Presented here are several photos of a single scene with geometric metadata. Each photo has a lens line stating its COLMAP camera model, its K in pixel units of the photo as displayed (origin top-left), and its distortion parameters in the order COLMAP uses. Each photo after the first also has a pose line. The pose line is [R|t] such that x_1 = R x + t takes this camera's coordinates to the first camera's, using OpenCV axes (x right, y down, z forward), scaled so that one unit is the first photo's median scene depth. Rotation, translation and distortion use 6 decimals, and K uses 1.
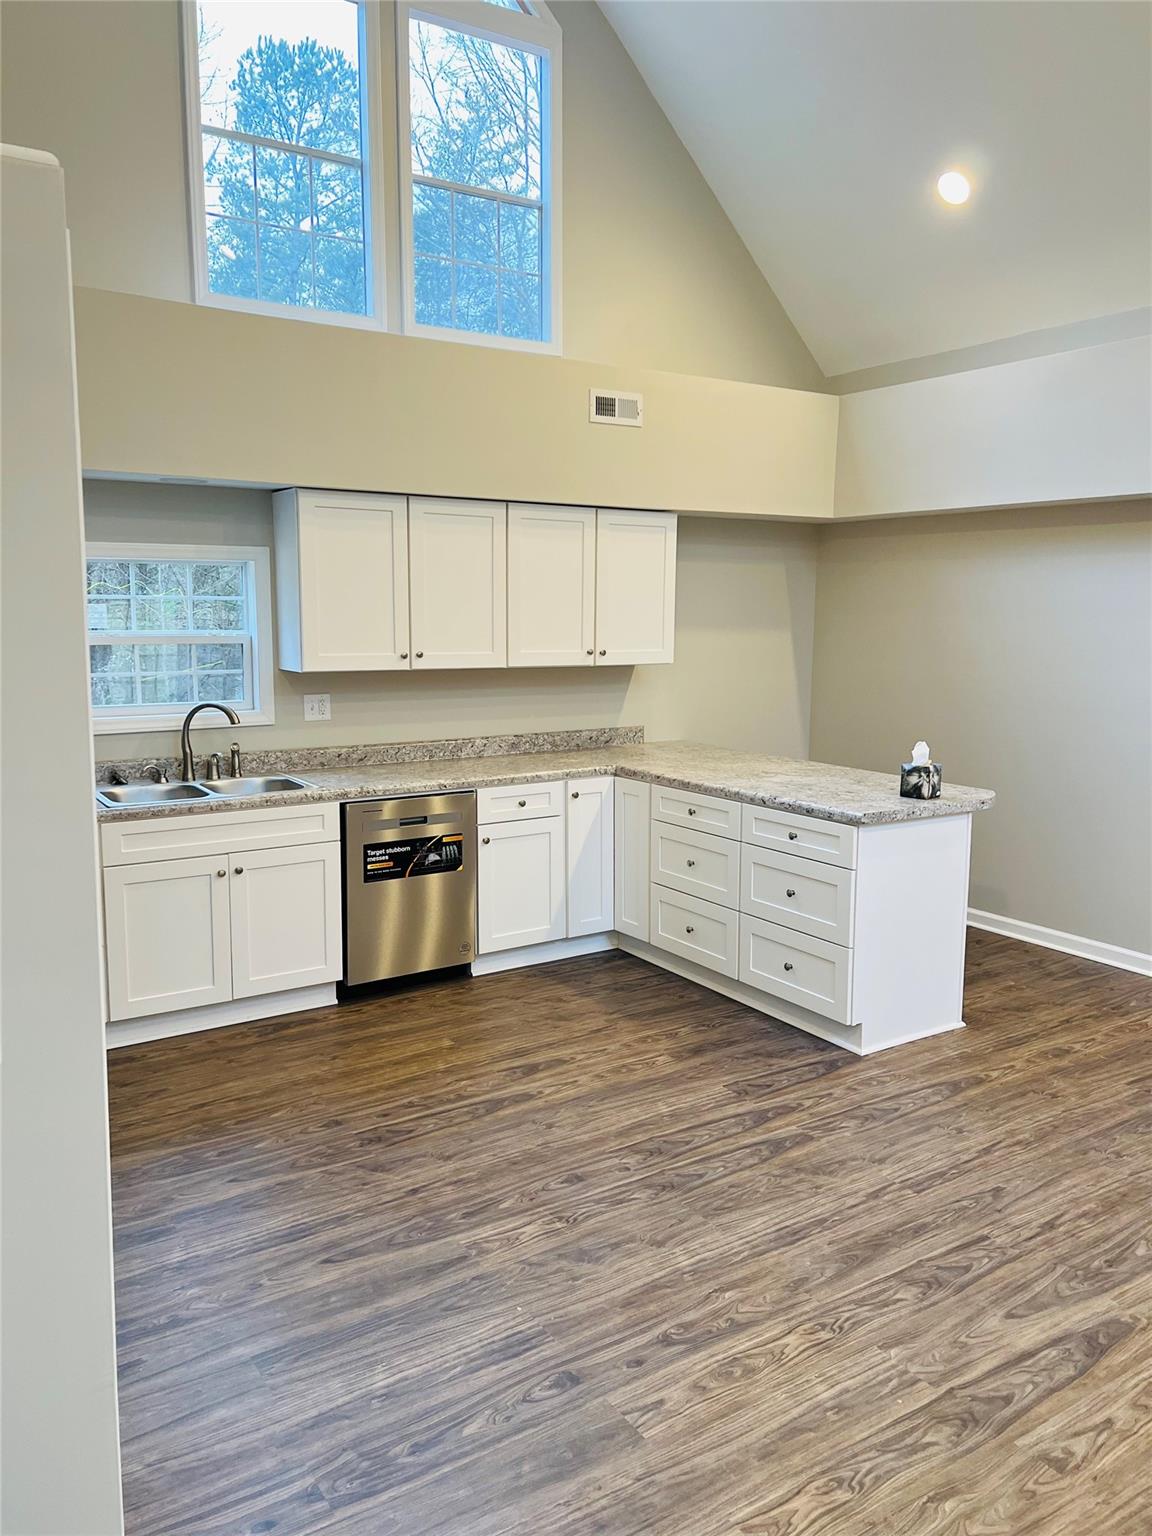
lens RADIAL K [[1148.3, 0, 566.1], [0, 1148.3, 769.0], [0, 0, 1]] dist [0.048743, -0.060156]
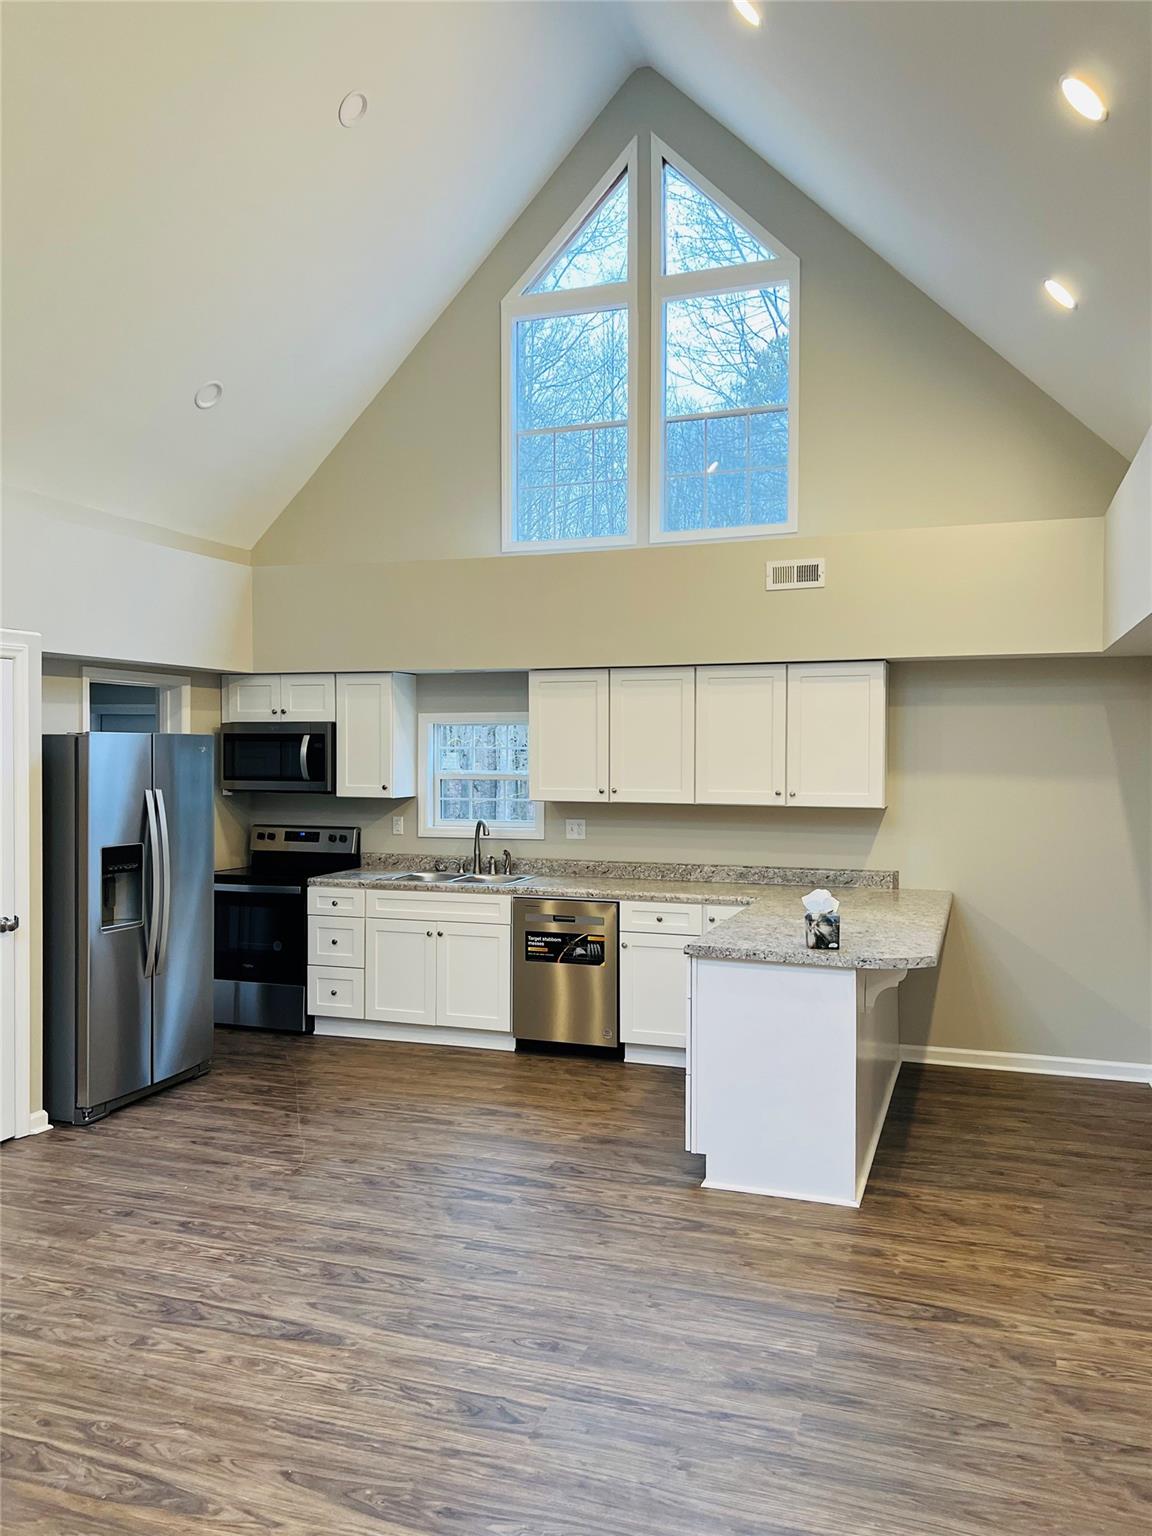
lens RADIAL K [[1148.3, 0, 570.7], [0, 1148.3, 764.2], [0, 0, 1]] dist [0.048743, -0.060156]
pose [[0.608895, 0.006974, -0.793220, 1.046479], [-0.109409, 0.991143, -0.075271, -0.035462], [0.785670, 0.132618, 0.604265, 0.250709]]
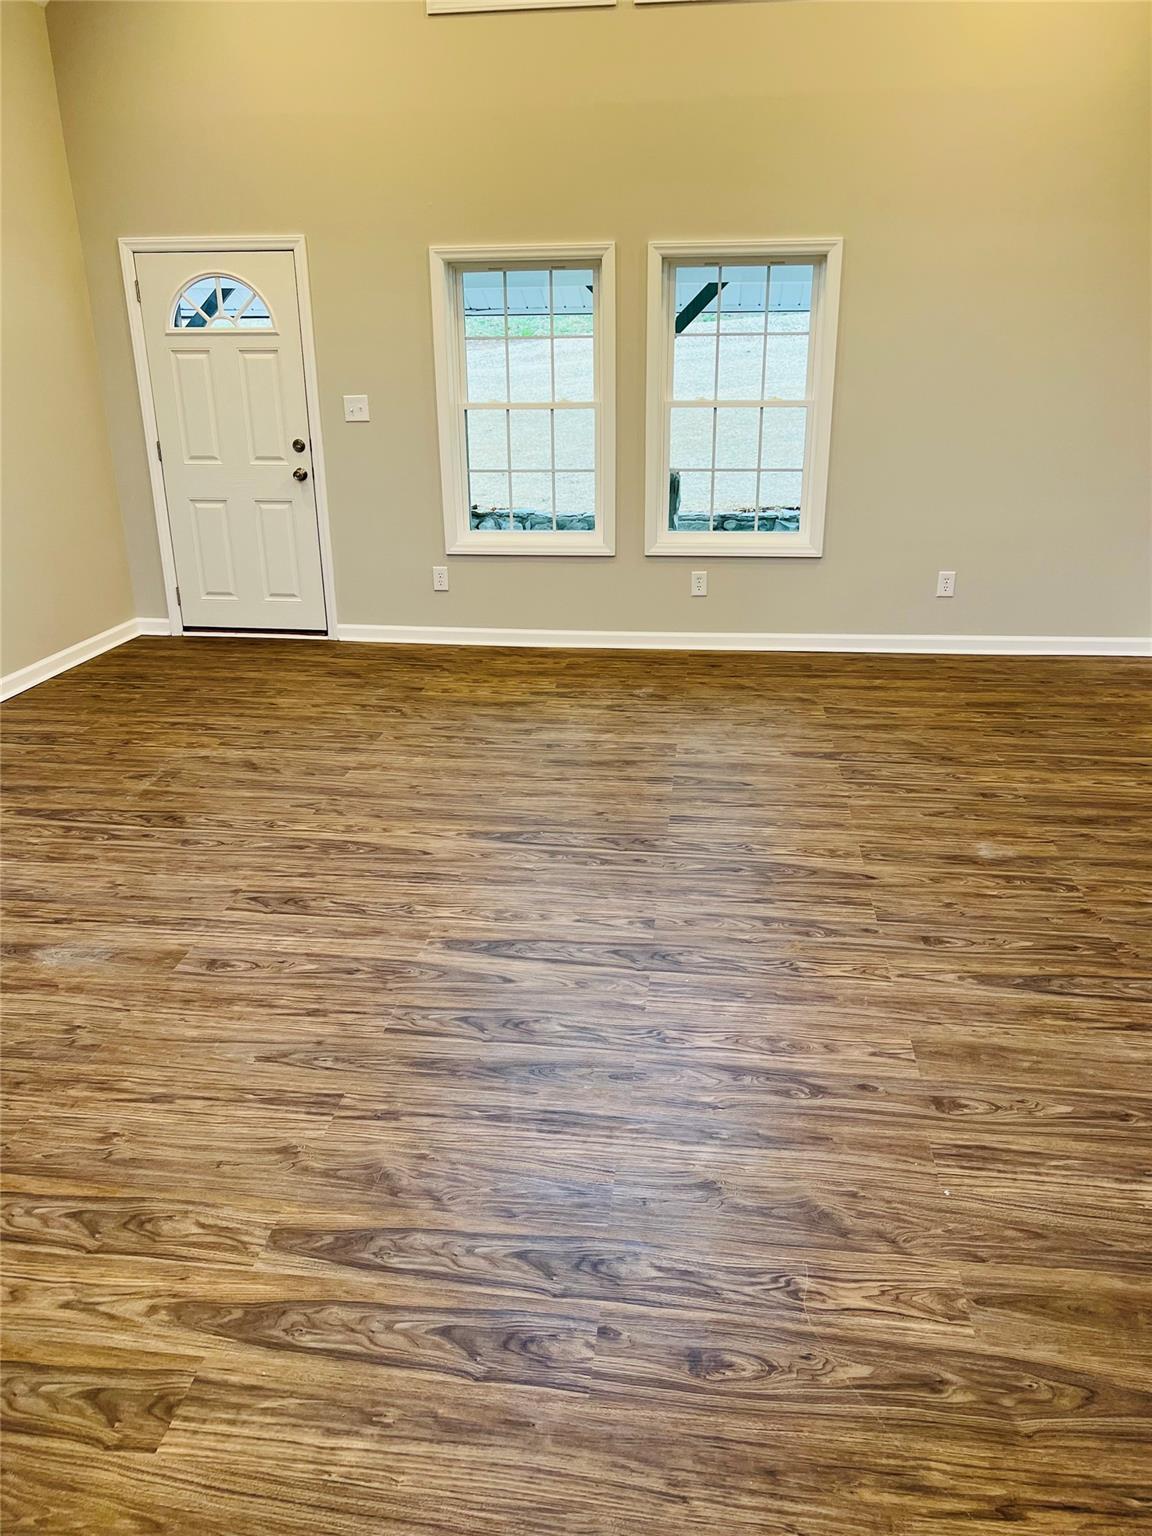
lens RADIAL K [[1148.3, 0, 570.8], [0, 1148.3, 772.1], [0, 0, 1]] dist [0.048743, -0.060156]
pose [[-0.765269, -0.229915, 0.601250, -0.172142], [0.087360, 0.888302, 0.450874, -0.117667], [-0.637755, 0.397565, -0.659705, 1.062833]]
